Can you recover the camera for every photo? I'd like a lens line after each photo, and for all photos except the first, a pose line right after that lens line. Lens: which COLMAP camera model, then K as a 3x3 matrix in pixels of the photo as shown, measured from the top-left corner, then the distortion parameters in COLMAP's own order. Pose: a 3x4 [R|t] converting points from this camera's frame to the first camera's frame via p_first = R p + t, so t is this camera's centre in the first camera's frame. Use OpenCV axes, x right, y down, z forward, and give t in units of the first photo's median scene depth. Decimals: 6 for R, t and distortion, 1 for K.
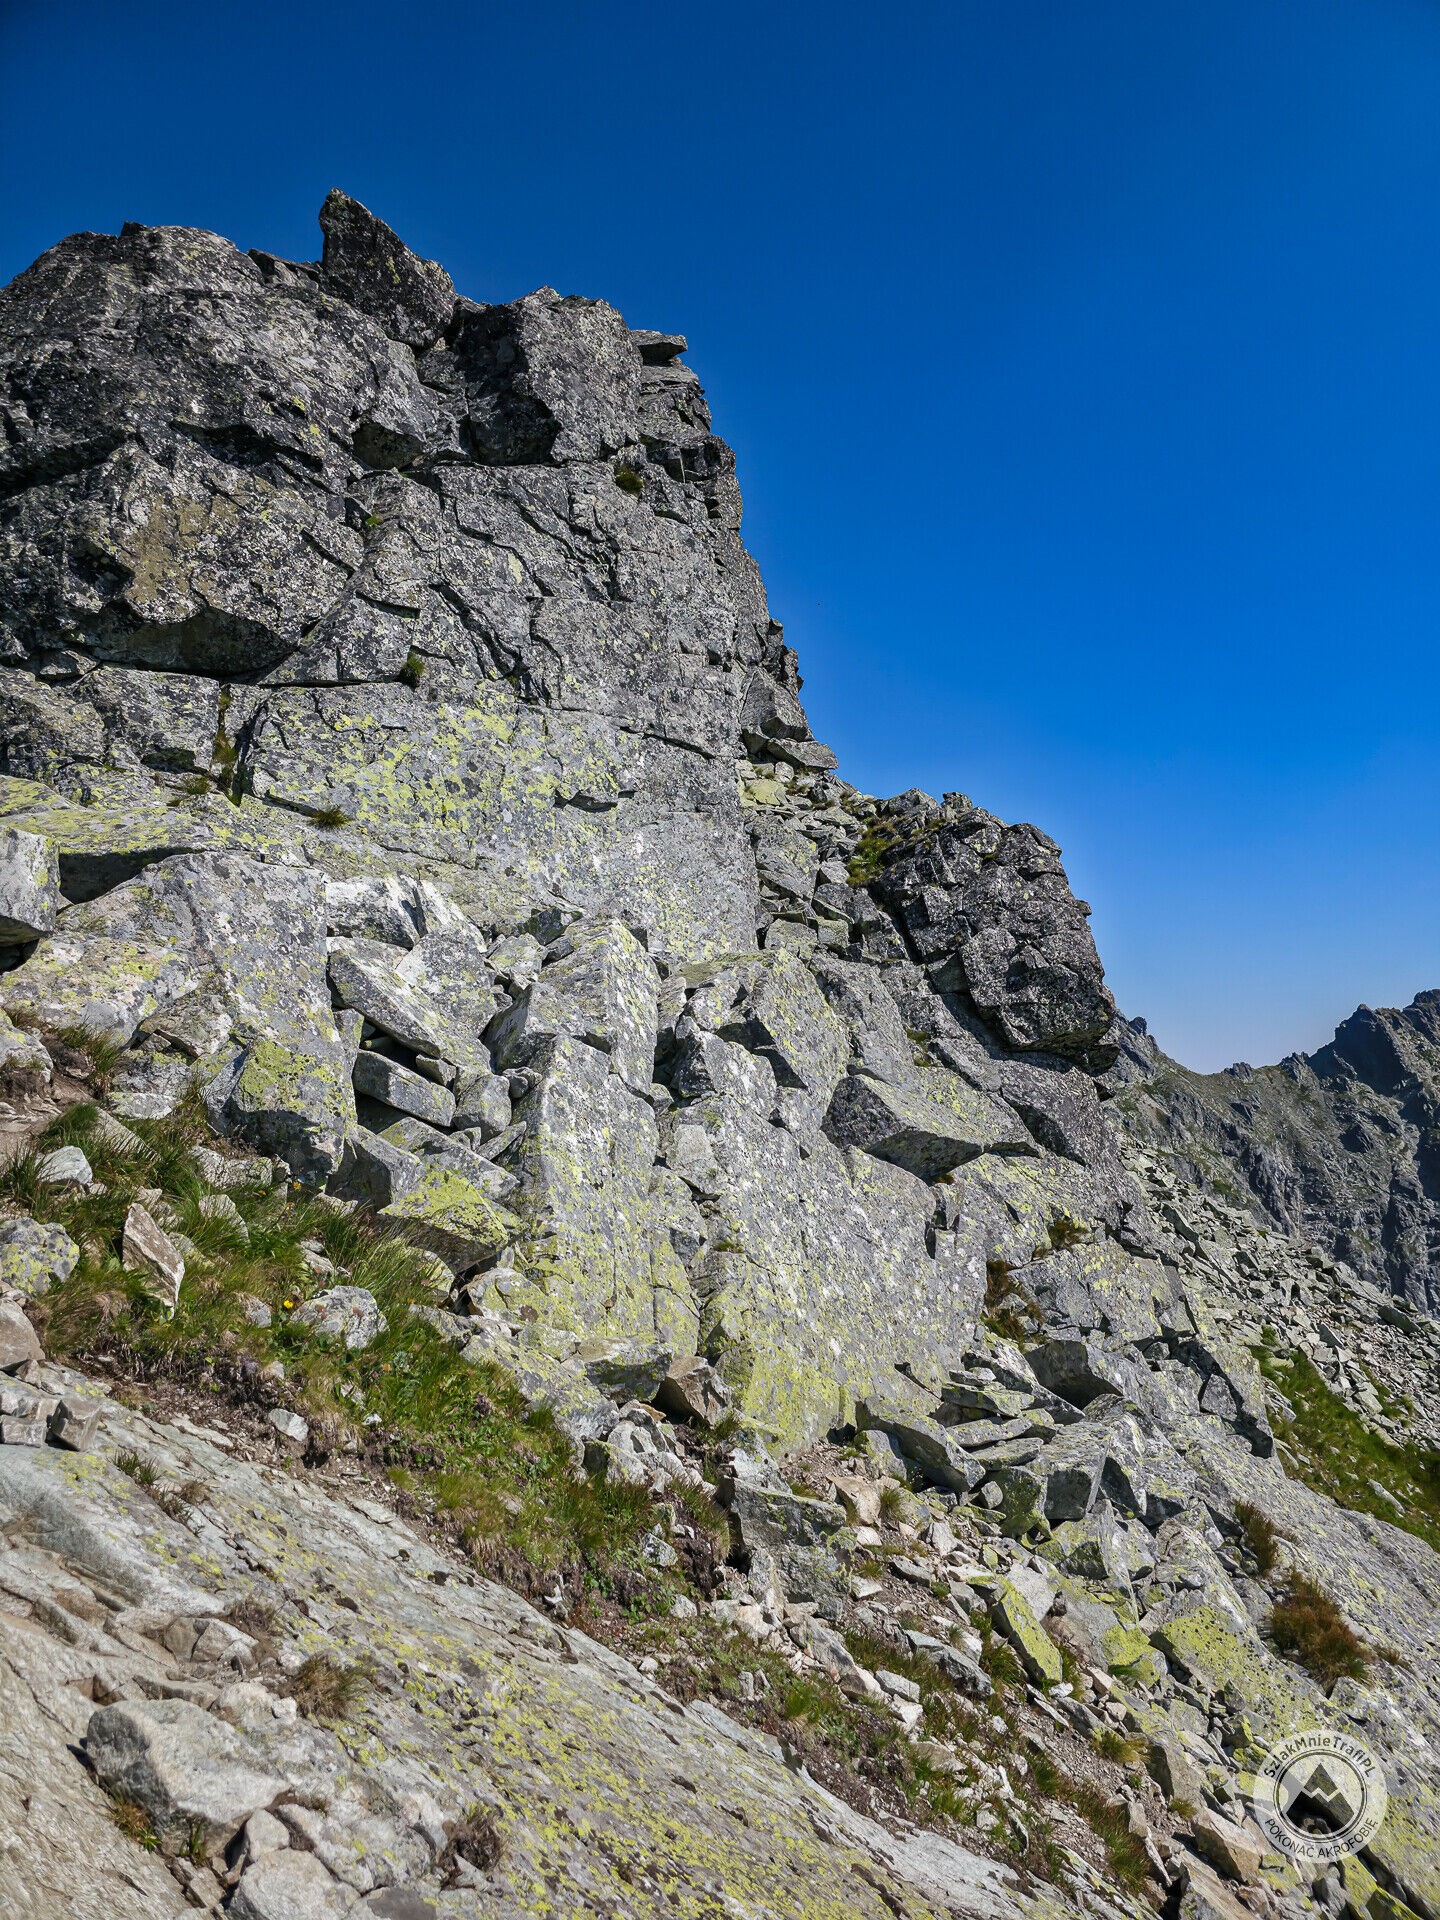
lens RADIAL K [[1261.9, 0, 744.1], [0, 1261.9, 971.2], [0, 0, 1]] dist [0.078843, -0.082510]
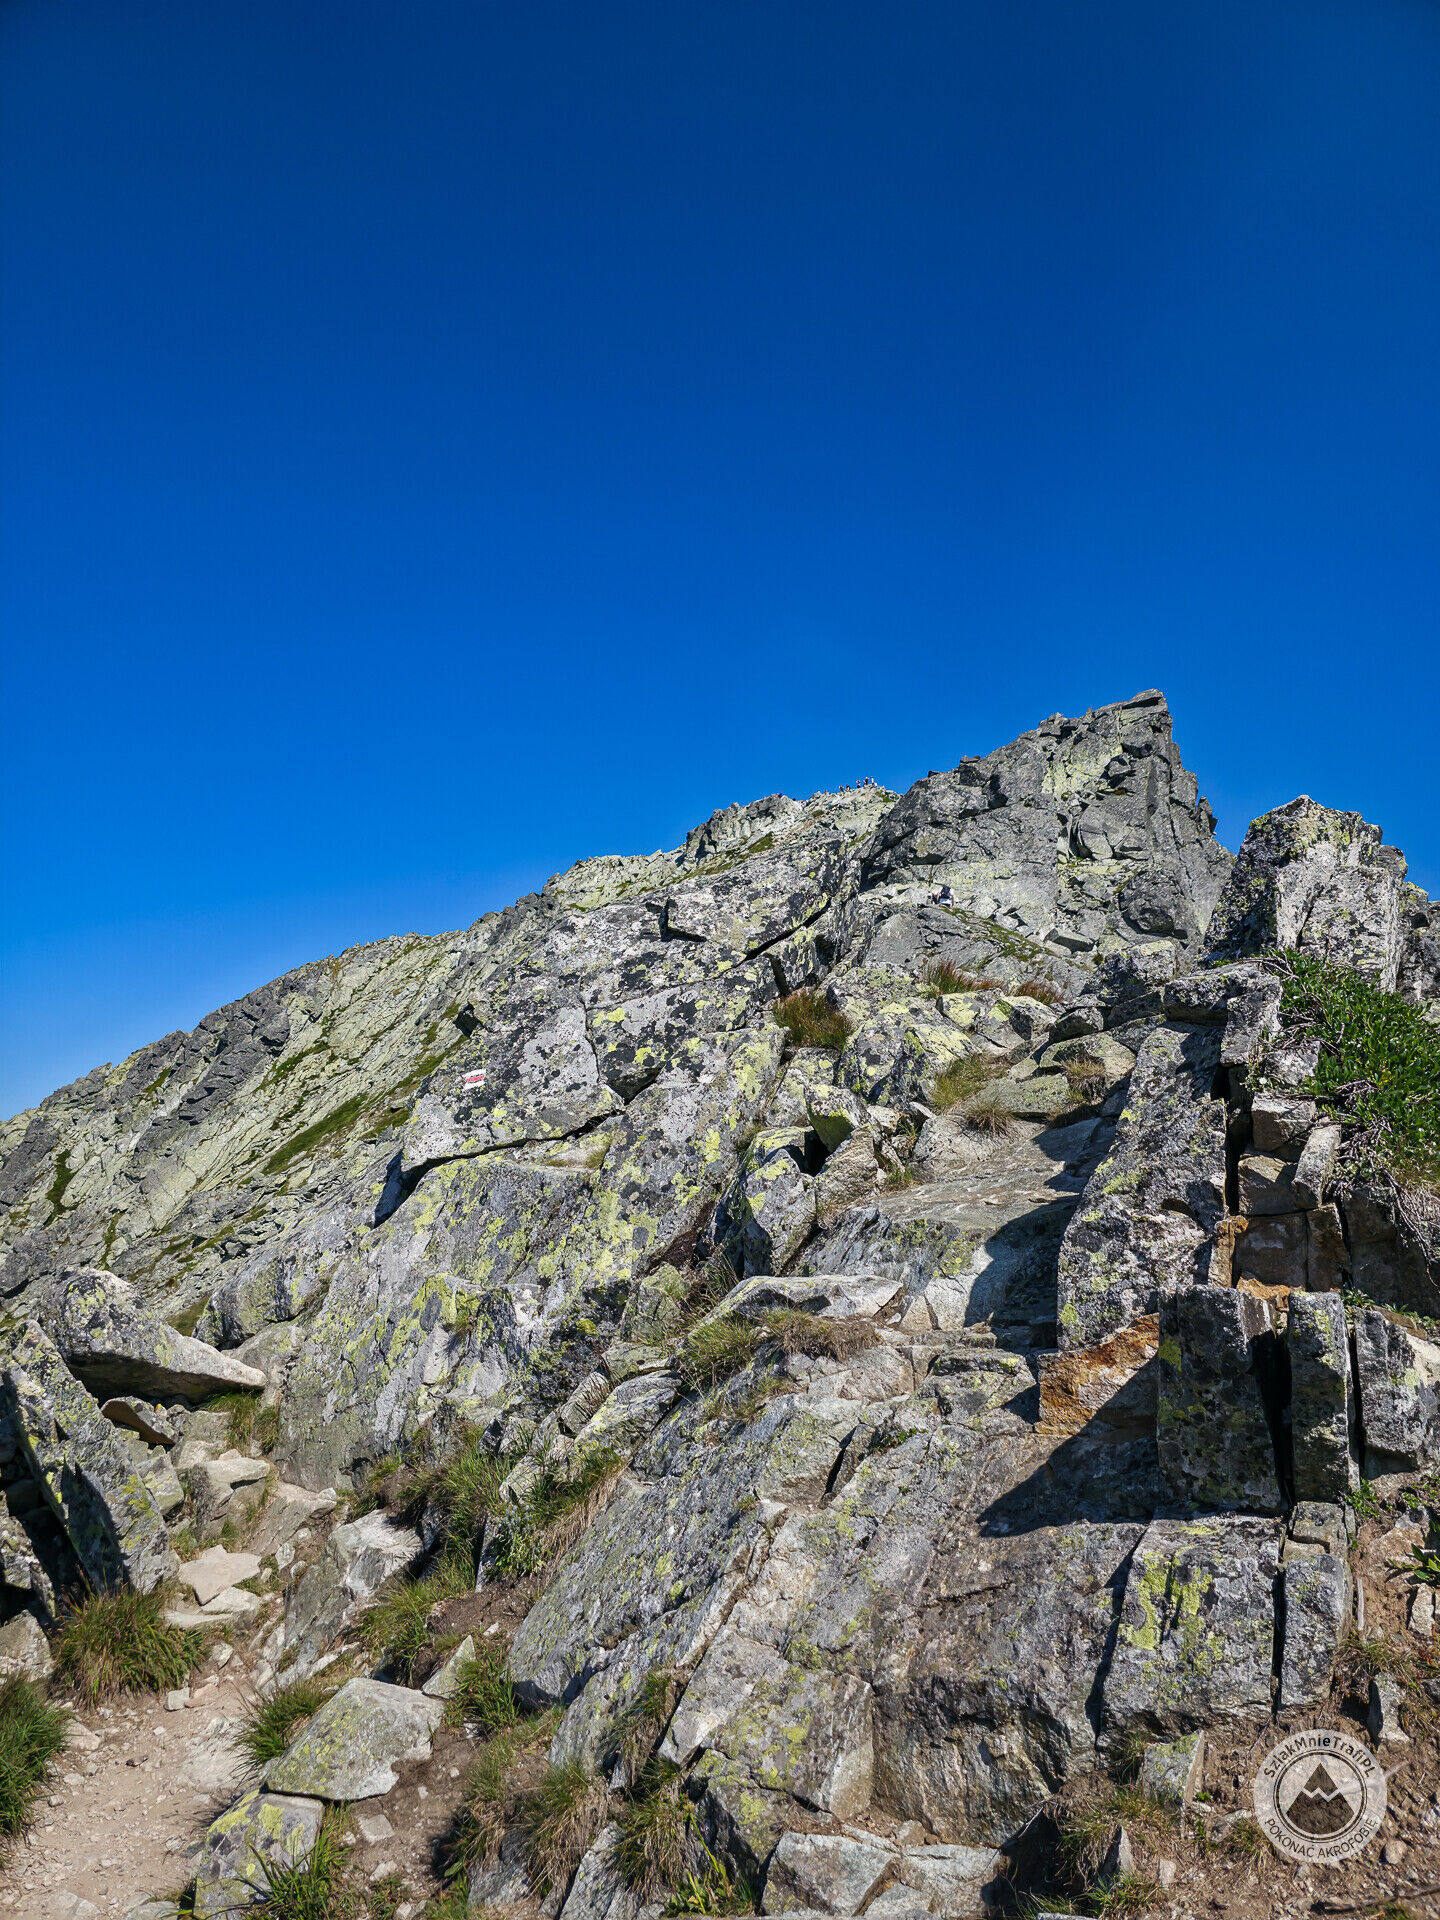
lens RADIAL K [[1261.9, 0, 728.0], [0, 1261.9, 968.7], [0, 0, 1]] dist [0.078843, -0.082510]
pose [[0.732013, -0.075213, -0.677126, 2.540287], [0.000708, 0.993971, -0.109642, 0.800723], [0.681290, 0.079780, 0.727653, -3.469672]]
